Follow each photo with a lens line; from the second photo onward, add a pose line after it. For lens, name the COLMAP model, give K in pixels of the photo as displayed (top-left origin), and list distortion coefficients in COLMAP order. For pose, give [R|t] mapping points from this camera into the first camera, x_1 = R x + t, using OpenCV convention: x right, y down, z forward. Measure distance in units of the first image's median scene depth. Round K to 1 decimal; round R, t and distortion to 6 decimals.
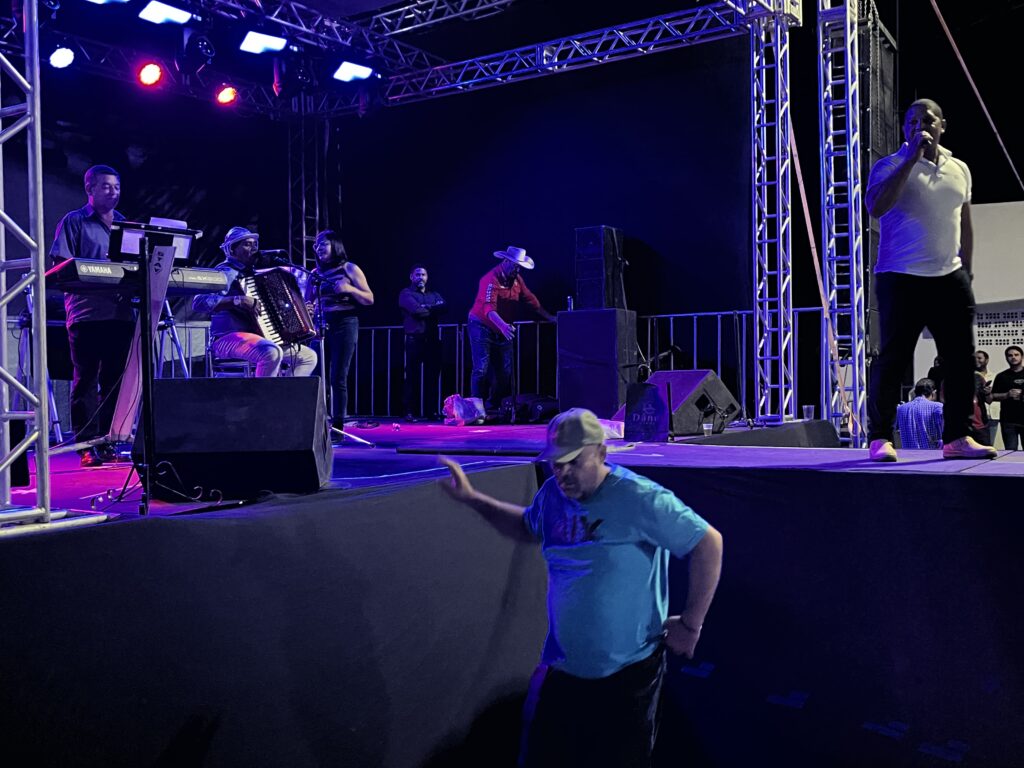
lens RADIAL K [[1073.7, 0, 512.2], [0, 1073.7, 384.2], [0, 0, 1]] dist [0.027940, 0.000000]
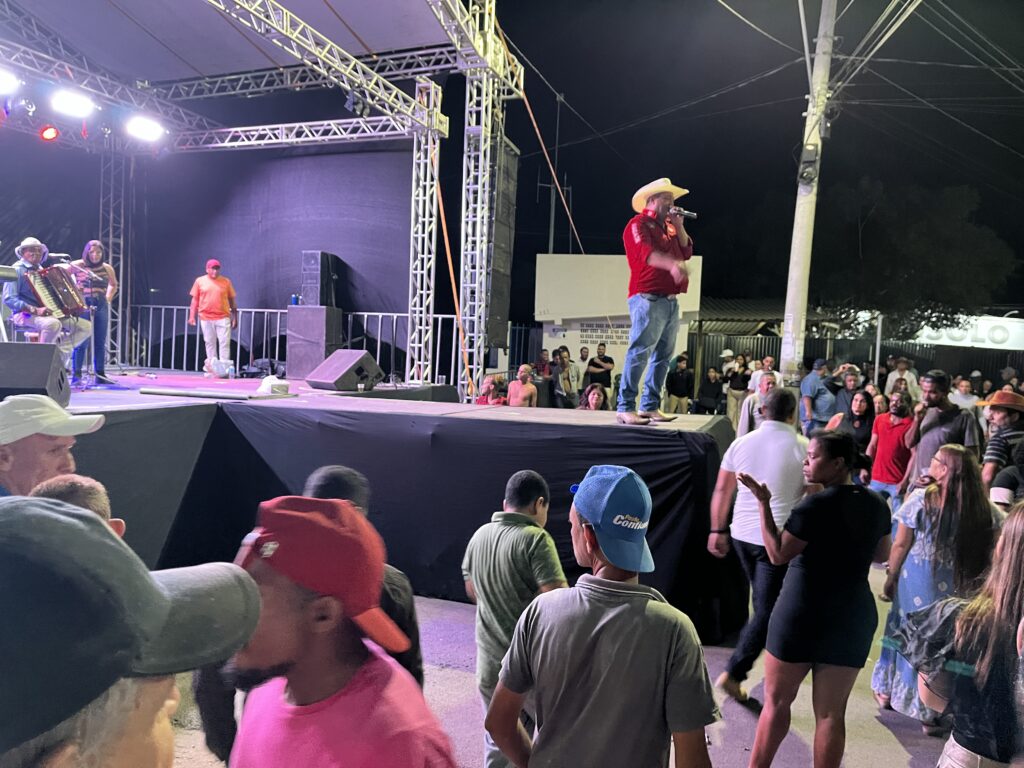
lens RADIAL K [[778.6, 0, 511.6], [0, 778.6, 384.5], [0, 0, 1]] dist [0.000599, -0.010502]
pose [[0.968775, 0.045323, 0.243762, 0.086503], [-0.054265, 0.998073, 0.030090, -0.007243], [-0.241928, -0.042378, 0.969368, -0.134310]]
